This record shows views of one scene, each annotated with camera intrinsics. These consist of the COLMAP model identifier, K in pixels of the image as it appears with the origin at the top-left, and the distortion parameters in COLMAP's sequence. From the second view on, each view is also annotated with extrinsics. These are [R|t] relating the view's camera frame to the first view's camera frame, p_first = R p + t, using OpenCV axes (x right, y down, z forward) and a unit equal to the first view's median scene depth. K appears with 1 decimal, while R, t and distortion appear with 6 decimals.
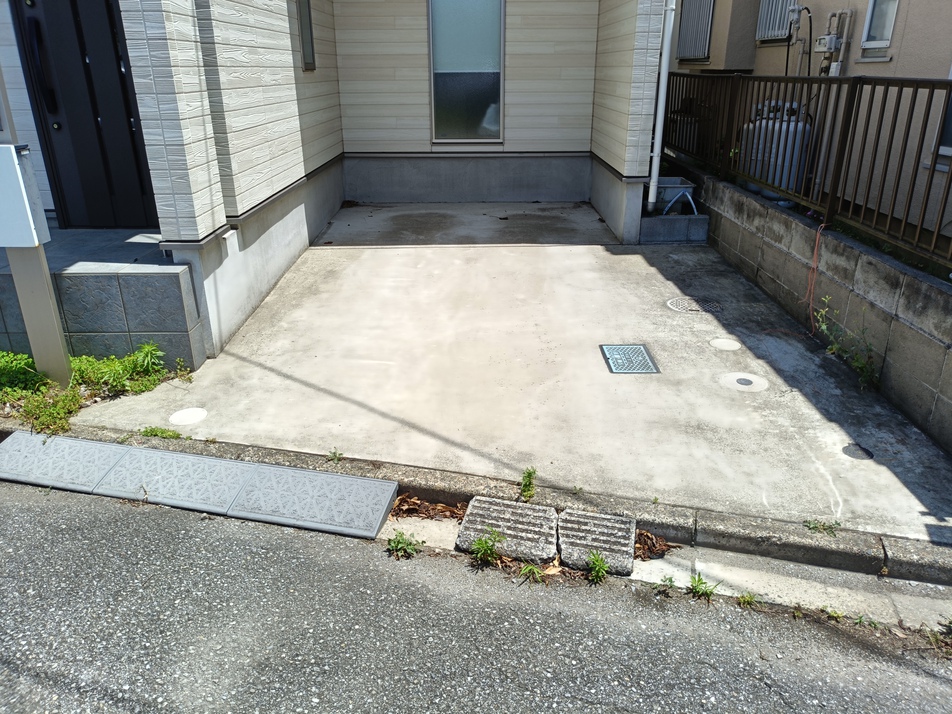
lens RADIAL K [[708.8, 0, 476.0], [0, 708.8, 357.0], [0, 0, 1]] dist [0.044378, -0.047649]
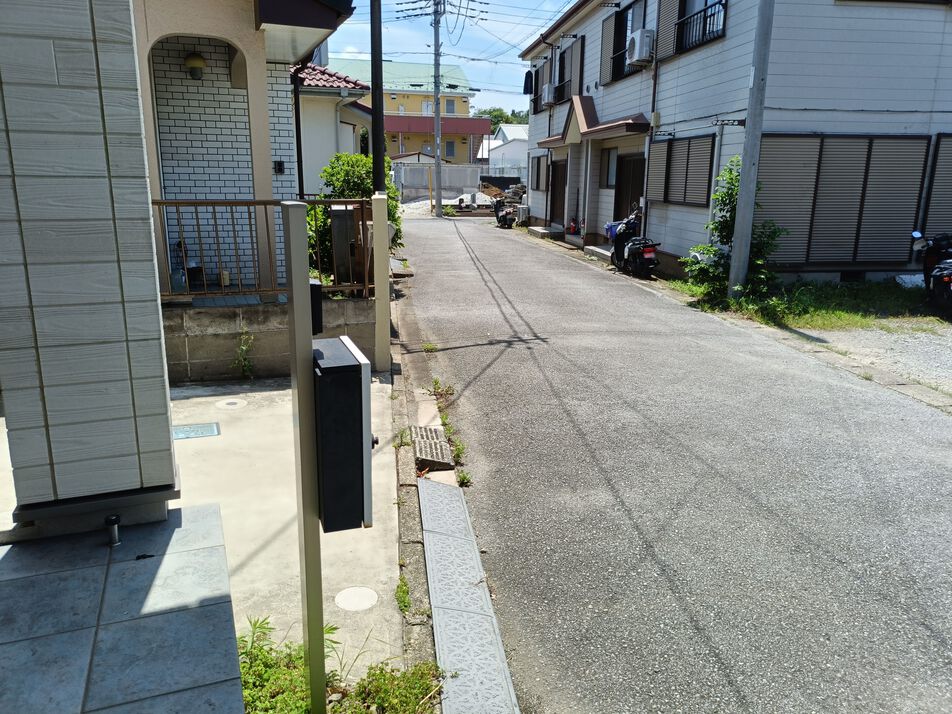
lens RADIAL K [[708.8, 0, 476.0], [0, 708.8, 357.0], [0, 0, 1]] dist [0.044378, -0.047649]
pose [[-0.382147, -0.223843, 0.896581, -0.994281], [0.339545, 0.868341, 0.361516, -0.367453], [-0.859461, 0.442582, -0.255829, 0.833593]]
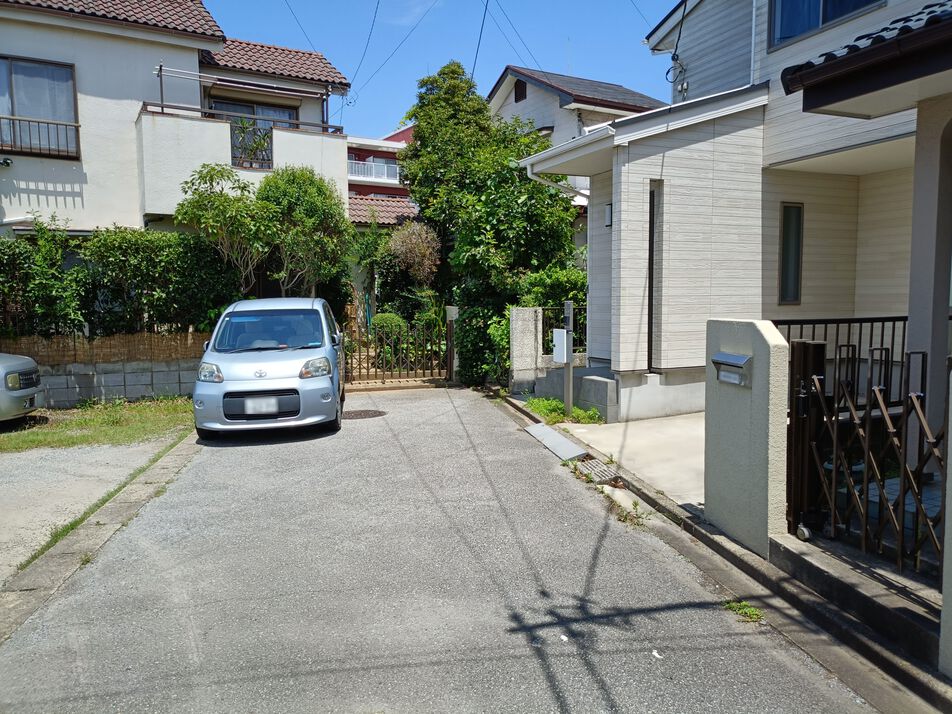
lens RADIAL K [[708.8, 0, 476.0], [0, 708.8, 357.0], [0, 0, 1]] dist [0.044378, -0.047649]
pose [[0.405237, 0.076475, -0.911007, 1.521994], [-0.338218, 0.938334, -0.071678, 0.124549], [0.849348, 0.337166, 0.406113, -0.402604]]
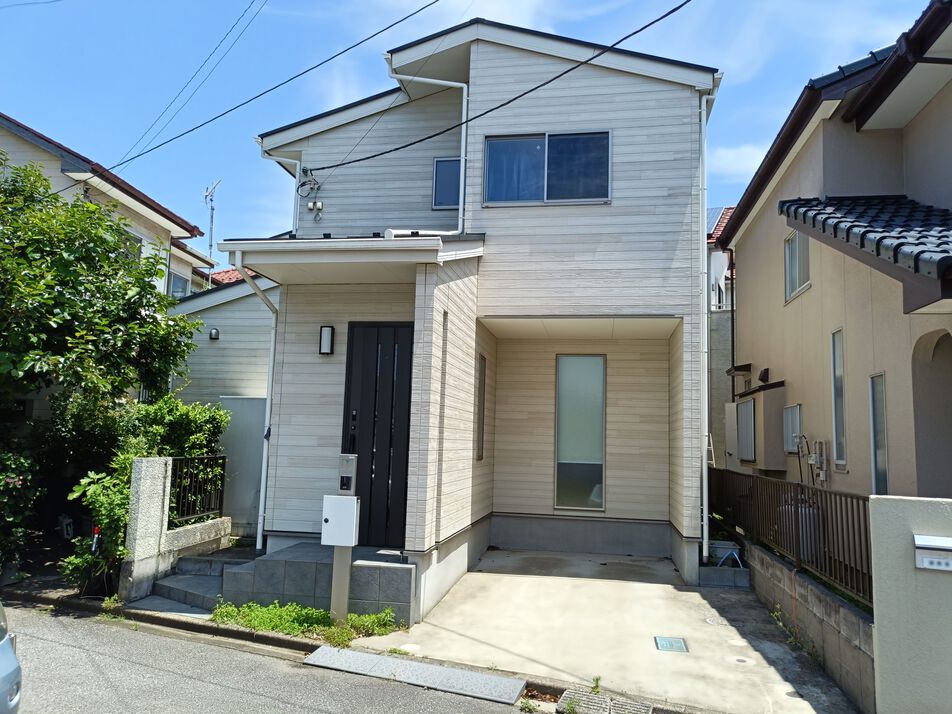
lens RADIAL K [[708.8, 0, 476.0], [0, 708.8, 357.0], [0, 0, 1]] dist [0.044378, -0.047649]
pose [[0.984515, 0.013573, -0.174773, 0.054542], [-0.096813, 0.873260, -0.477539, 0.243990], [0.146141, 0.487065, 0.861052, -0.749431]]
